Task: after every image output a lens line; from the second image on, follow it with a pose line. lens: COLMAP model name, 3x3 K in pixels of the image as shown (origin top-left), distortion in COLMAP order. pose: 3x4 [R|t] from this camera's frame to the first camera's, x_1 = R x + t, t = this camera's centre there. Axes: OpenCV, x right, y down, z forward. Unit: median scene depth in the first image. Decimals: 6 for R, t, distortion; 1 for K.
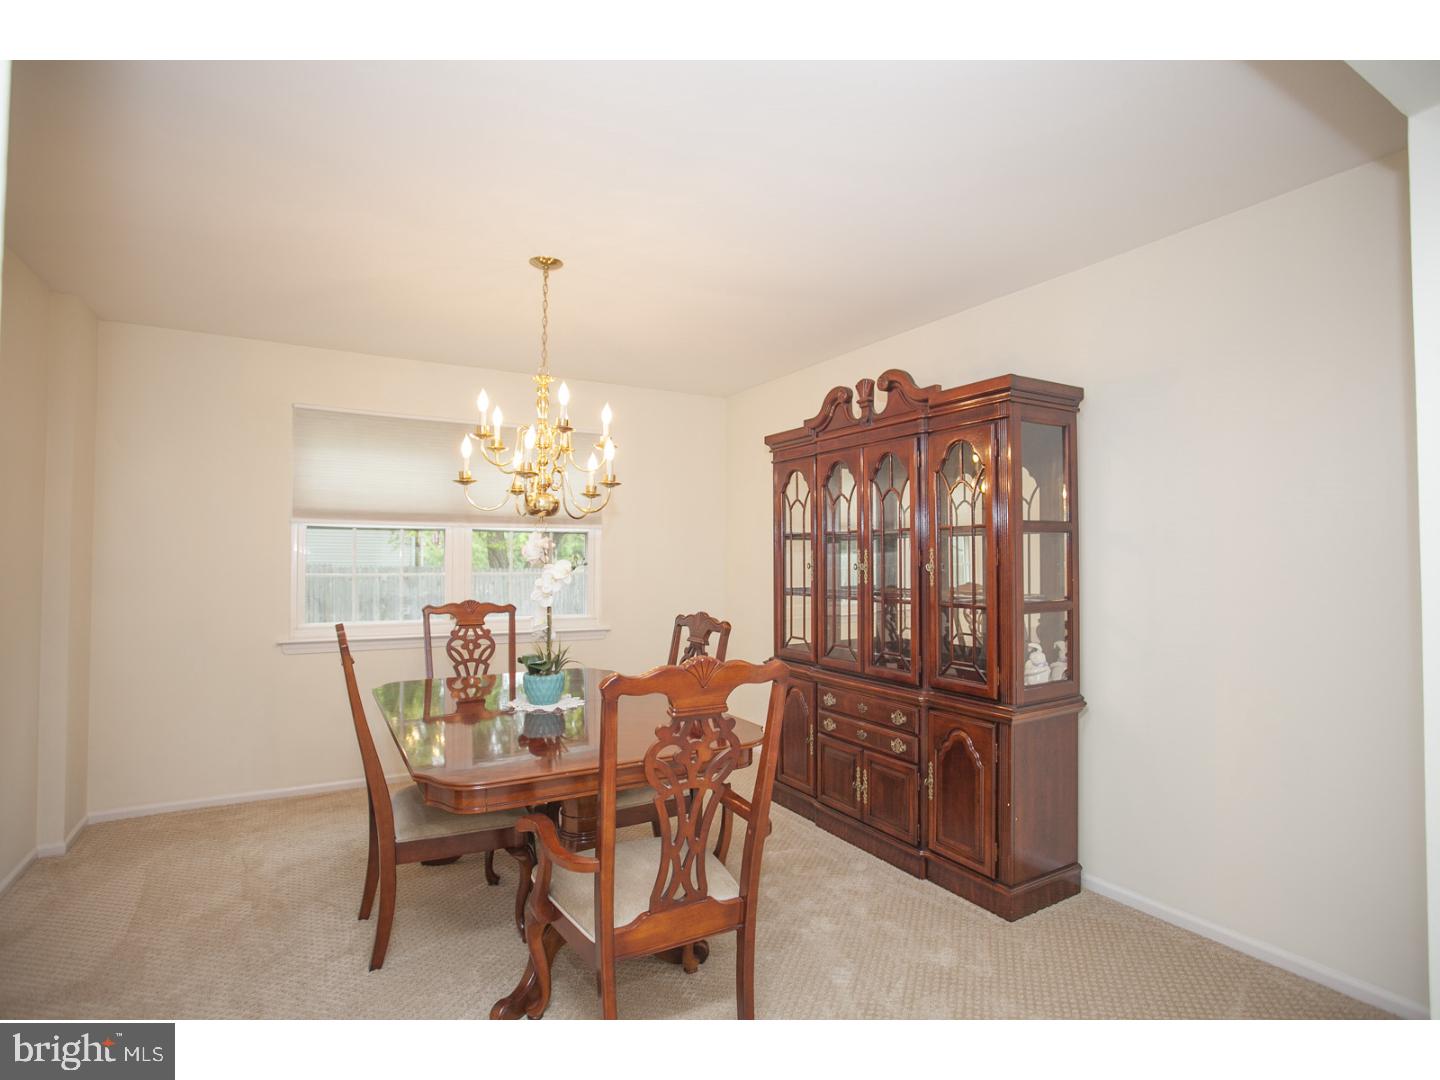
lens RADIAL K [[750.2, 0, 720.2], [0, 750.2, 541.5], [0, 0, 1]] dist [-0.002631, -0.000297]
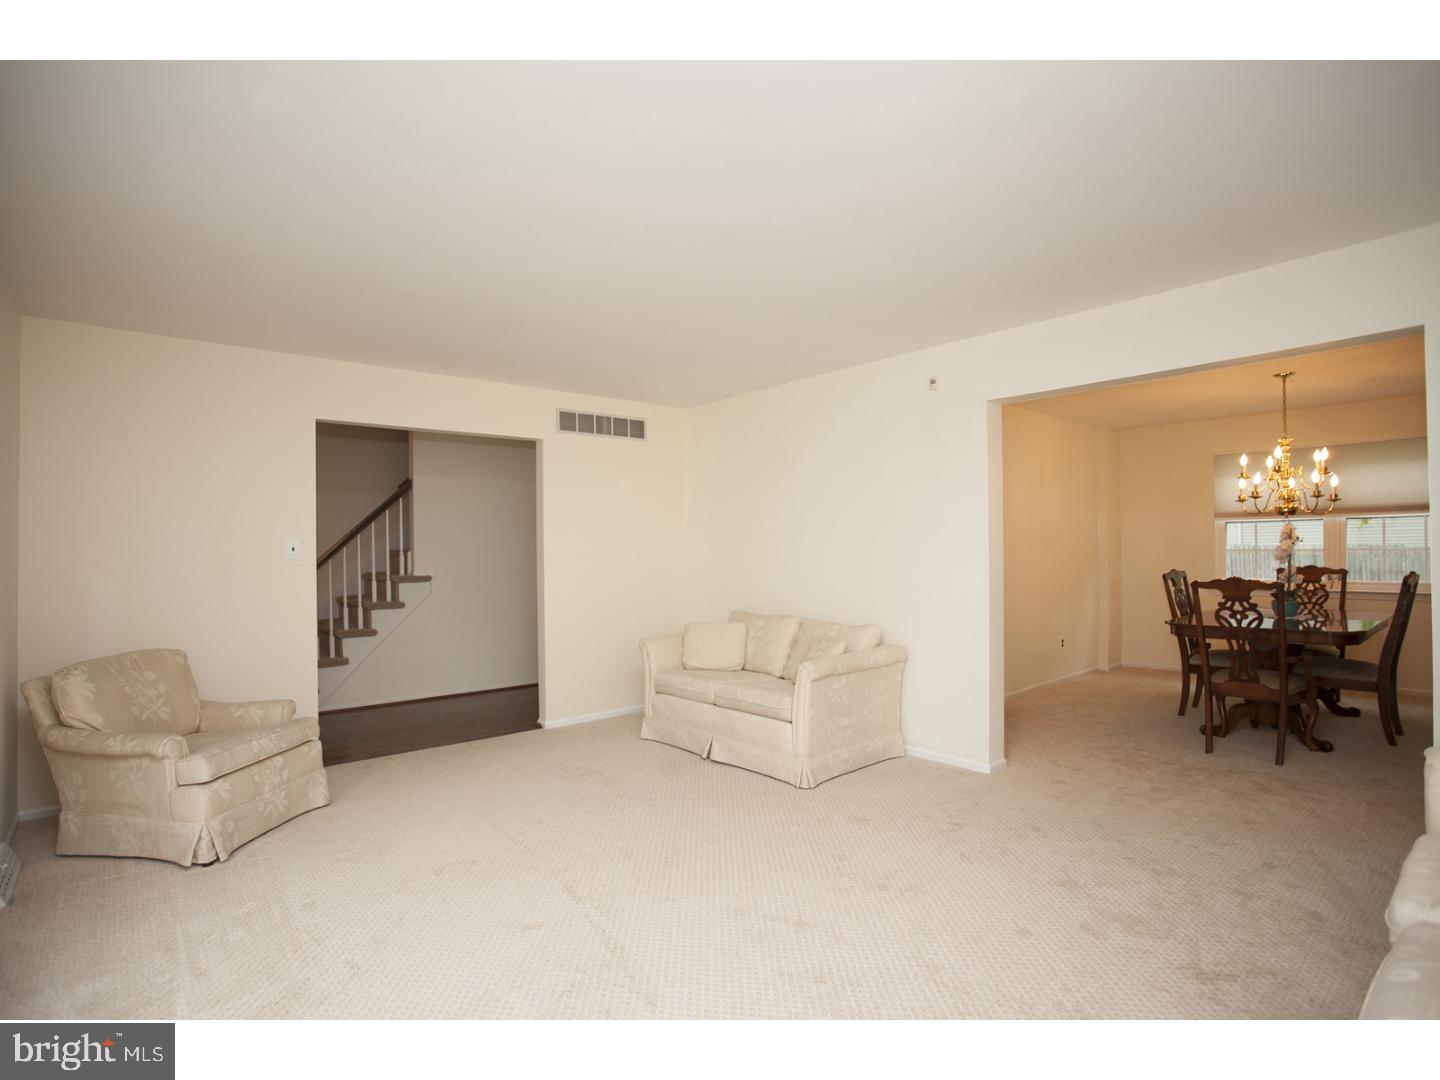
lens RADIAL K [[750.2, 0, 722.5], [0, 750.2, 541.1], [0, 0, 1]] dist [-0.002631, -0.000297]
pose [[0.661505, 0.006613, -0.749912, 0.015085], [0.007269, 0.999858, 0.015229, -0.003210], [0.749906, -0.015525, 0.661363, -0.393356]]
